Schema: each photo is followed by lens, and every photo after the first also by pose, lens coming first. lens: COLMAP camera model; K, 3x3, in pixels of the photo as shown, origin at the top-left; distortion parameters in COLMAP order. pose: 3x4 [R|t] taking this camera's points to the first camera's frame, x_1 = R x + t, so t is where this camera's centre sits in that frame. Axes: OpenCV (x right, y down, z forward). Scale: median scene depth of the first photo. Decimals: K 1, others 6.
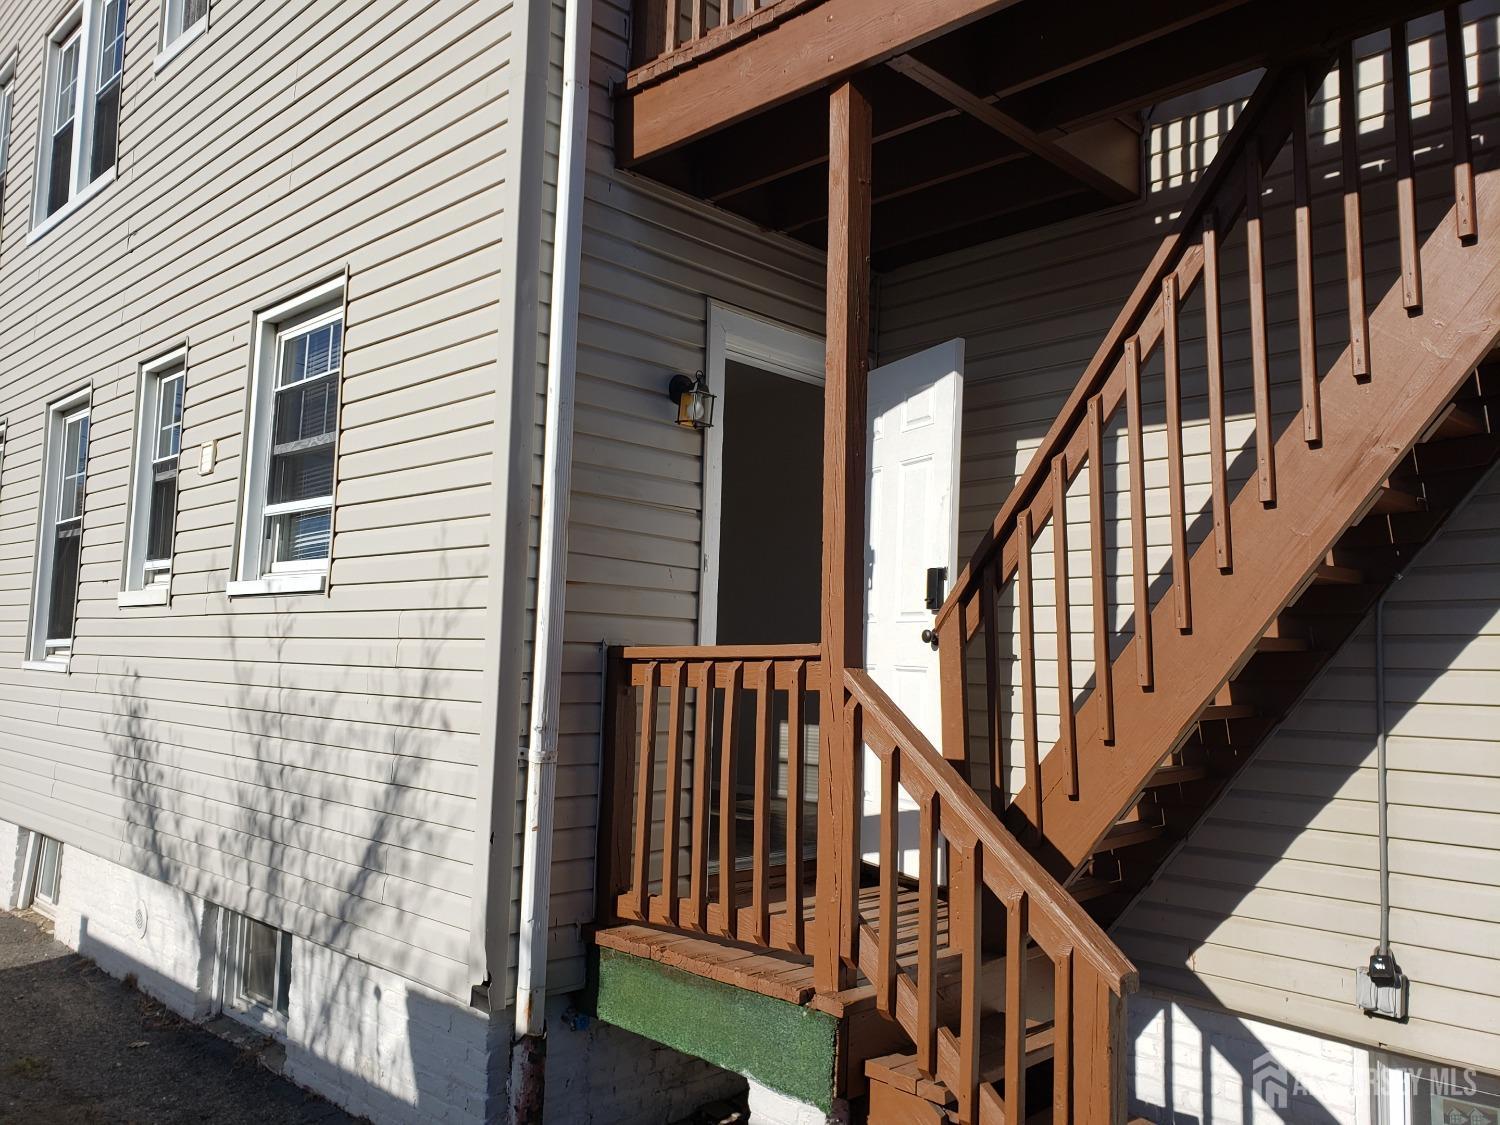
lens RADIAL K [[1127.9, 0, 750.0], [0, 1127.9, 562.5], [0, 0, 1]] dist [0.077264, -0.062049]
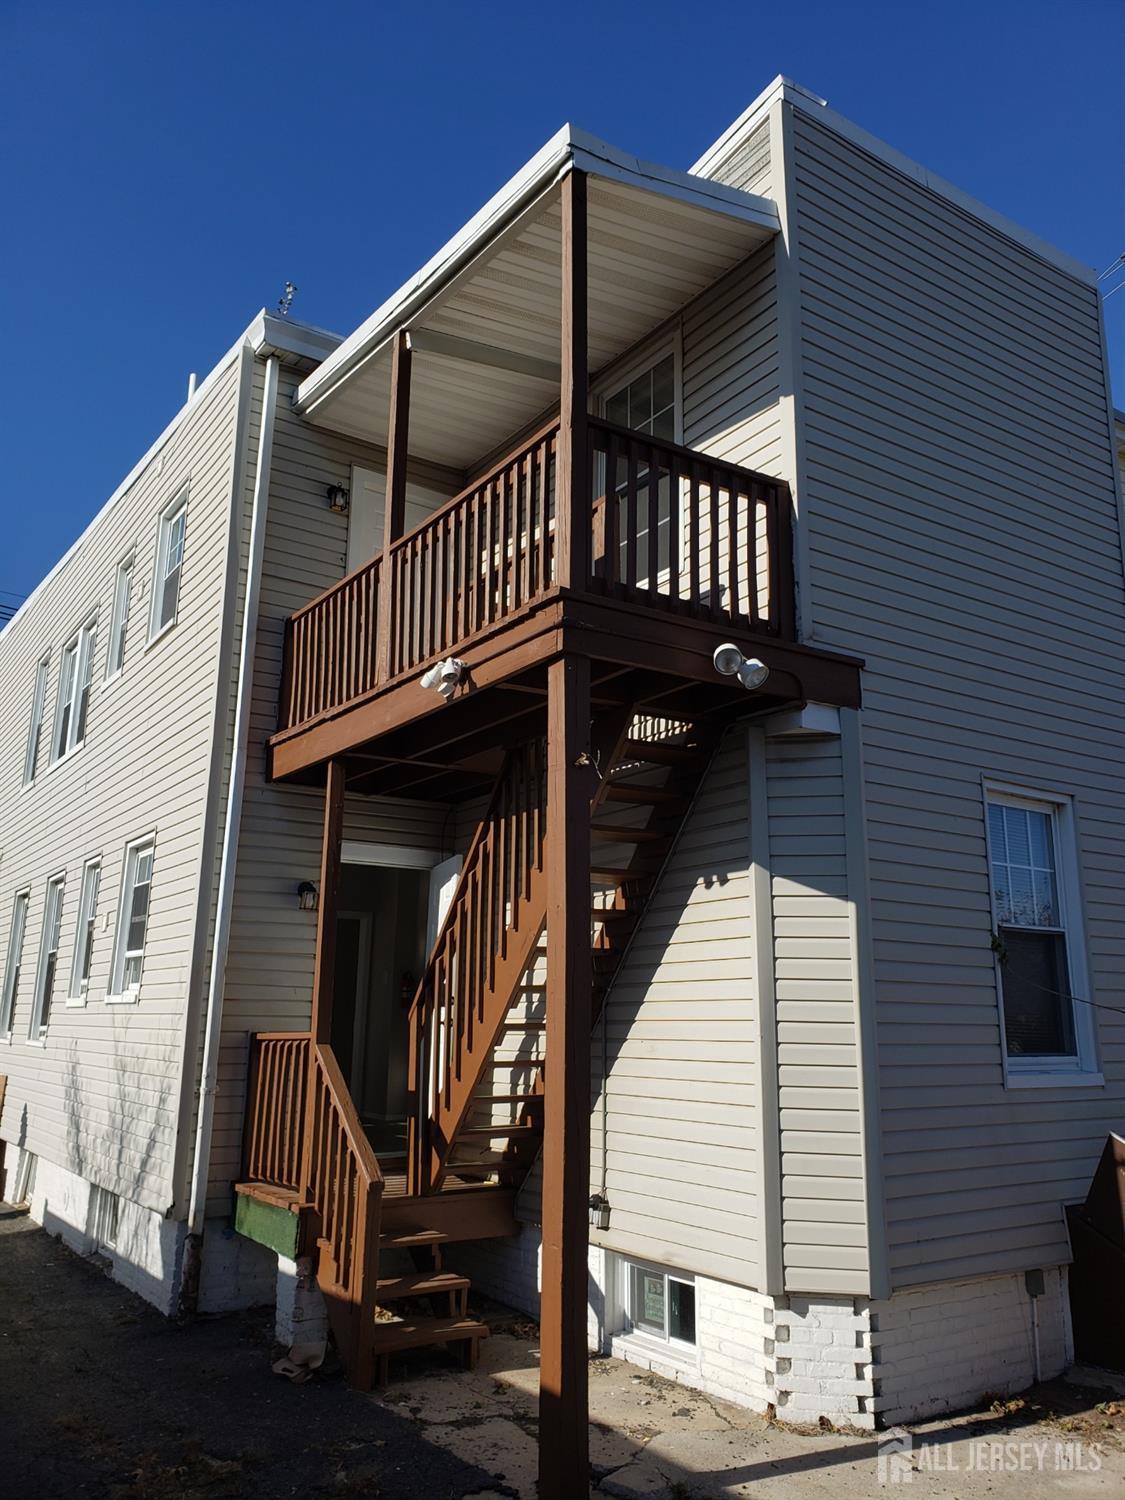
lens RADIAL K [[1156.4, 0, 562.5], [0, 1156.4, 750.0], [0, 0, 1]] dist [0.063308, -0.069031]
pose [[0.978608, -0.058209, -0.197326, 0.710859], [0.028654, 0.988354, -0.149450, -0.078573], [0.203727, 0.140599, 0.968879, -0.771566]]
